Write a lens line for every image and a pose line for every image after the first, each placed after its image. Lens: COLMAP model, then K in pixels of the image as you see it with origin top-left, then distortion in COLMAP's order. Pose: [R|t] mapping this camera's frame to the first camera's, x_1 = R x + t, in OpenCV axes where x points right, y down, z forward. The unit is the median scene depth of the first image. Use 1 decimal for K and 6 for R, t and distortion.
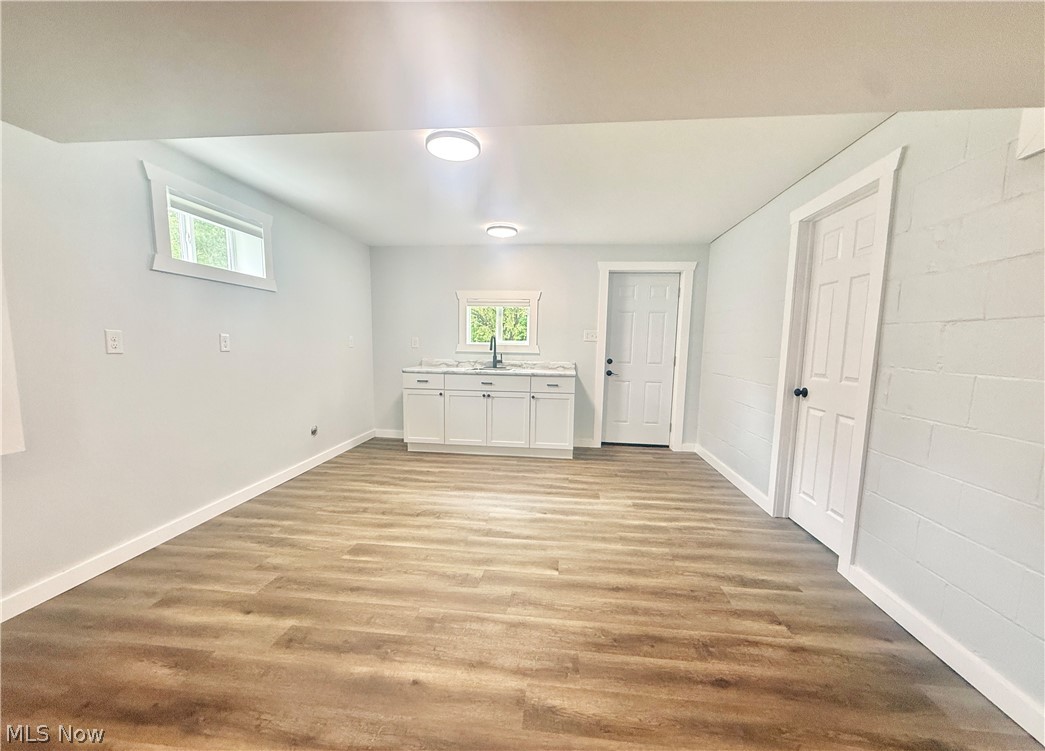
lens RADIAL K [[412.2, 0, 525.6], [0, 412.2, 393.3], [0, 0, 1]] dist [0.003512, 0.000138]
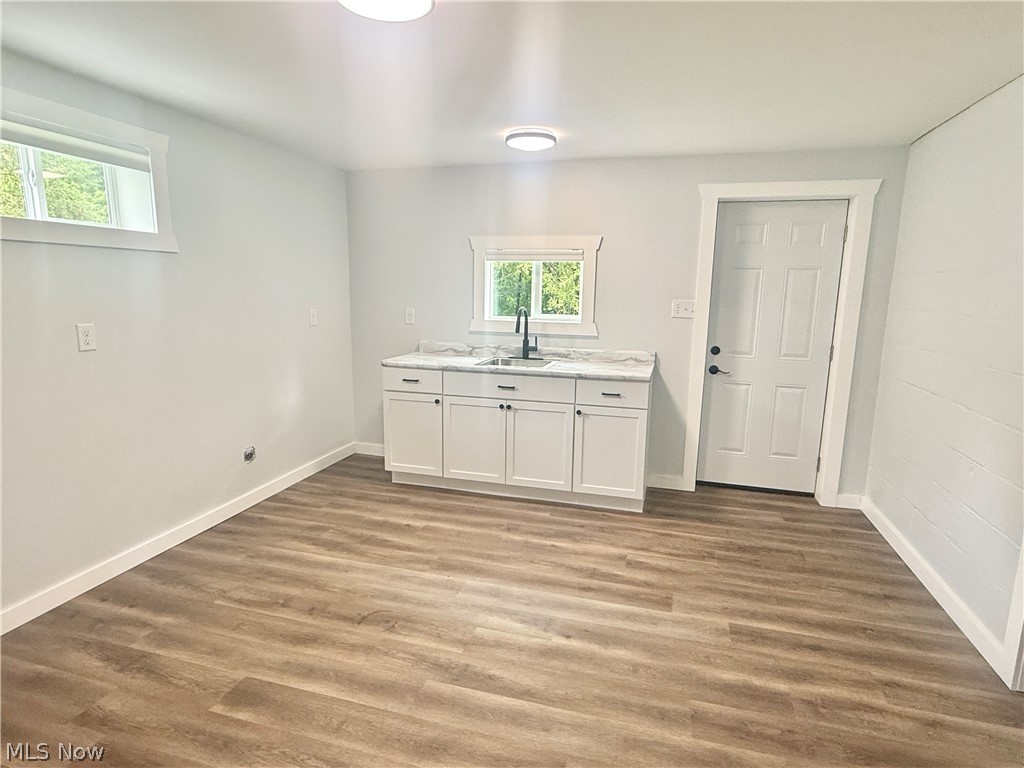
lens RADIAL K [[567.1, 0, 517.0], [0, 567.1, 388.3], [0, 0, 1]] dist [0.002515, 0.003746]
pose [[0.984691, 0.028928, -0.171893, 0.079606], [-0.019903, 0.998343, 0.053995, -0.078237], [0.173170, -0.049747, 0.983635, 0.165945]]
